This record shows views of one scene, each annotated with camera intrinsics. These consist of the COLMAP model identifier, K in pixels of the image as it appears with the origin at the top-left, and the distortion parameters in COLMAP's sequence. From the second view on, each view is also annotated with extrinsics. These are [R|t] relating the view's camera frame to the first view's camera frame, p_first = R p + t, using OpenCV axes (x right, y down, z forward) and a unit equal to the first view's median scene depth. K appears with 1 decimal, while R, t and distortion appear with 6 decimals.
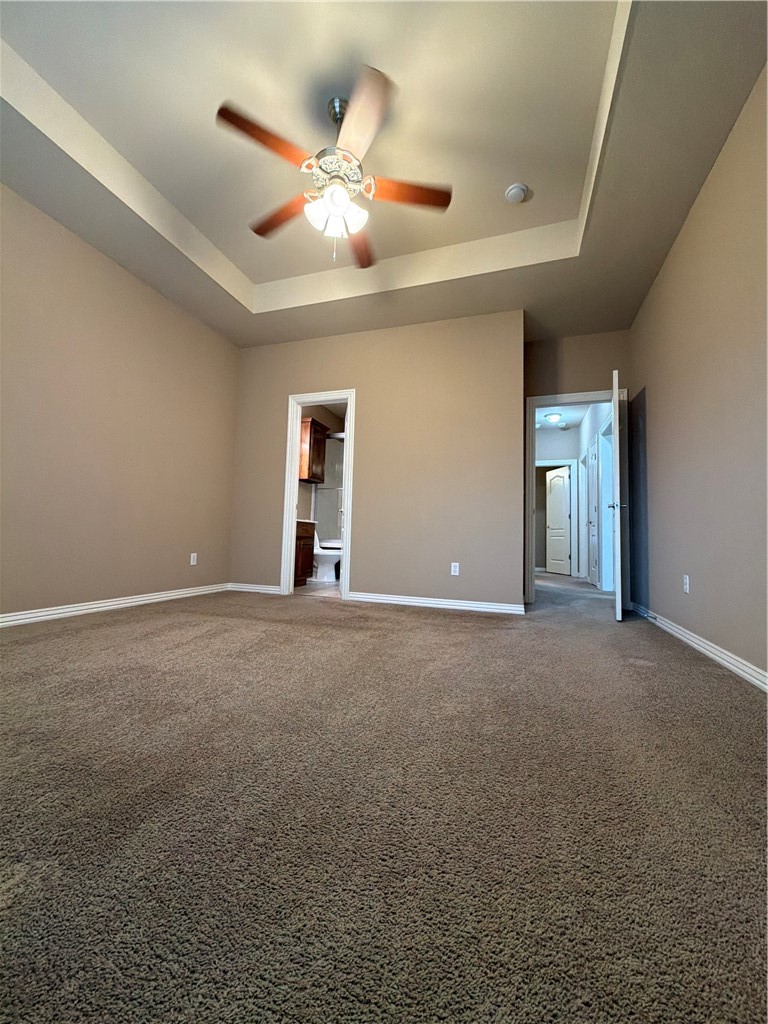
lens RADIAL K [[408.3, 0, 384.0], [0, 408.3, 512.0], [0, 0, 1]] dist [-0.000017, -0.000001]
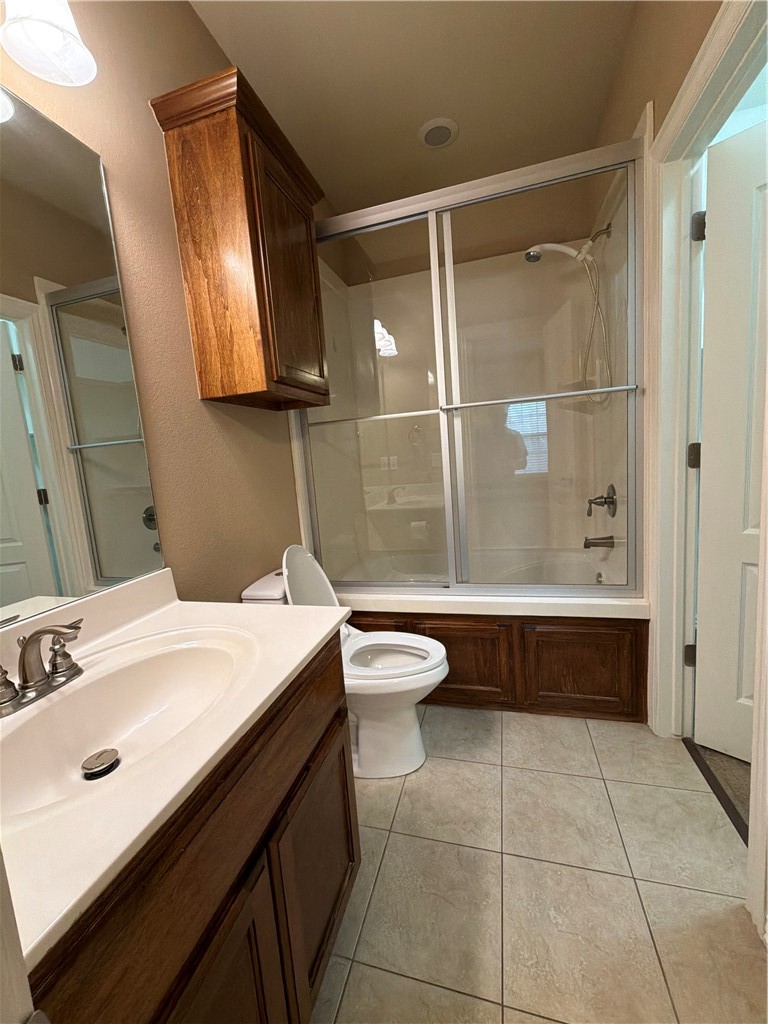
lens RADIAL K [[408.3, 0, 384.0], [0, 408.3, 512.0], [0, 0, 1]] dist [-0.000017, -0.000001]
pose [[0.992471, -0.117840, 0.033404, -0.126791], [0.108688, 0.973044, 0.203404, -0.050688], [-0.056472, -0.198242, 0.978525, 0.698059]]
